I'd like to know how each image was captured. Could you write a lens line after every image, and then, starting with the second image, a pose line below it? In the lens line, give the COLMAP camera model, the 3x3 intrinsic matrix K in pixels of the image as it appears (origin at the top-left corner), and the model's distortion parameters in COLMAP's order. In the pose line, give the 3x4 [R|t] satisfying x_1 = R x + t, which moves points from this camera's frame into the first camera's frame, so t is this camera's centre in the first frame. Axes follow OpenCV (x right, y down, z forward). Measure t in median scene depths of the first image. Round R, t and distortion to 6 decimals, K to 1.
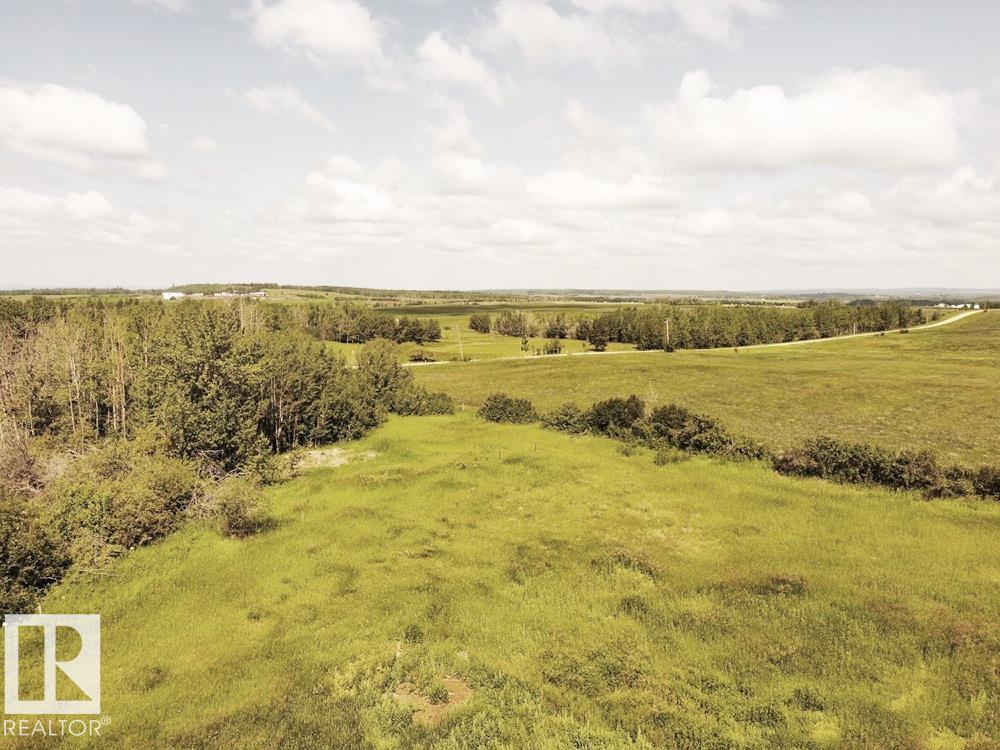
lens RADIAL K [[753.9, 0, 498.2], [0, 753.9, 370.3], [0, 0, 1]] dist [0.002516, -0.001327]
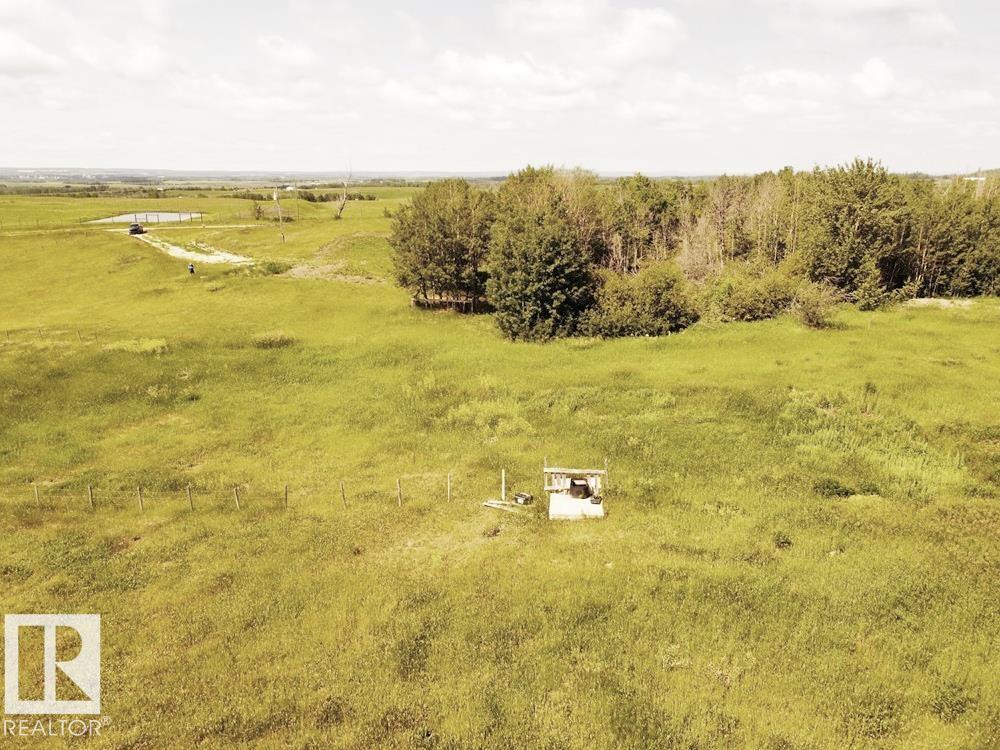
lens RADIAL K [[753.9, 0, 498.2], [0, 753.9, 370.3], [0, 0, 1]] dist [0.002516, -0.001327]
pose [[0.572125, 0.202882, -0.794677, 0.317963], [-0.084724, 0.978358, 0.188779, 0.069669], [0.815779, -0.040677, 0.576932, -0.165353]]
